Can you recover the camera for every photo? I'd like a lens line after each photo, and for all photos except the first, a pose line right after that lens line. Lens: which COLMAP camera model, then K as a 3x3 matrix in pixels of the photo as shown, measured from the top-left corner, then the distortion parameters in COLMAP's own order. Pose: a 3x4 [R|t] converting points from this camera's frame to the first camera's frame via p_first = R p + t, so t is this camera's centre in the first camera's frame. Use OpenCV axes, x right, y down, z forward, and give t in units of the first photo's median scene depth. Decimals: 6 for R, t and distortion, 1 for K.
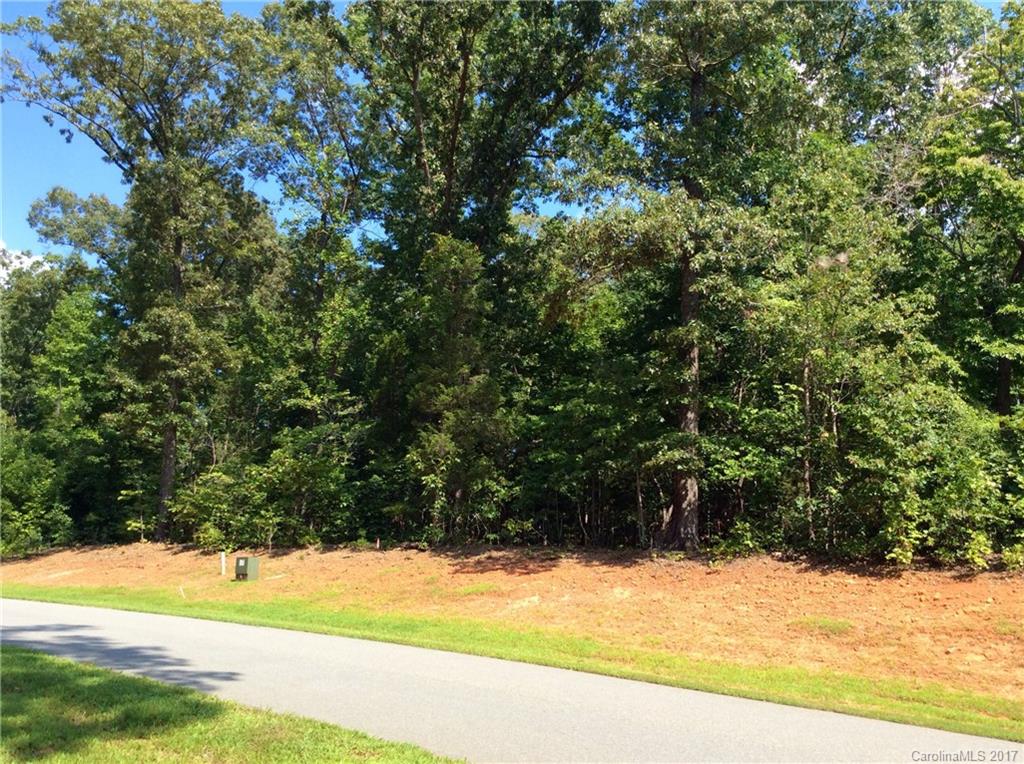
lens RADIAL K [[970.0, 0, 511.7], [0, 970.0, 376.5], [0, 0, 1]] dist [-0.012715, 0.000000]
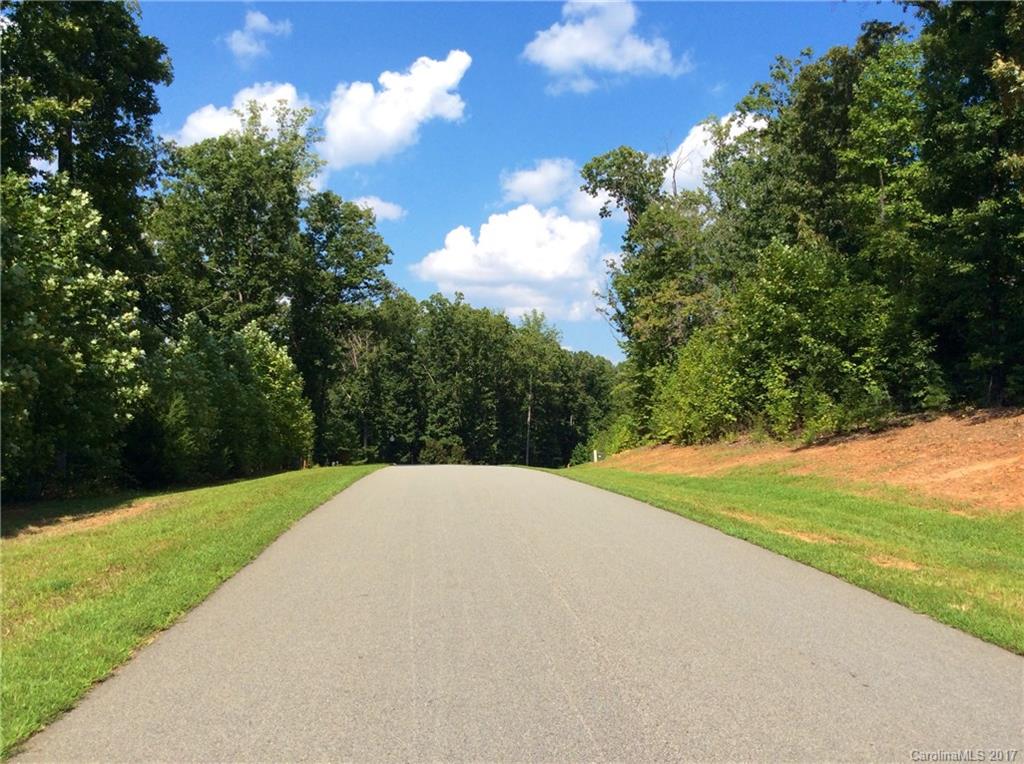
lens RADIAL K [[970.0, 0, 510.9], [0, 970.0, 381.0], [0, 0, 1]] dist [-0.012715, 0.000000]
pose [[0.710242, -0.045614, -0.702478, -0.172253], [0.152034, 0.984287, 0.089802, 0.047595], [0.687344, -0.170582, 0.706017, 0.299405]]
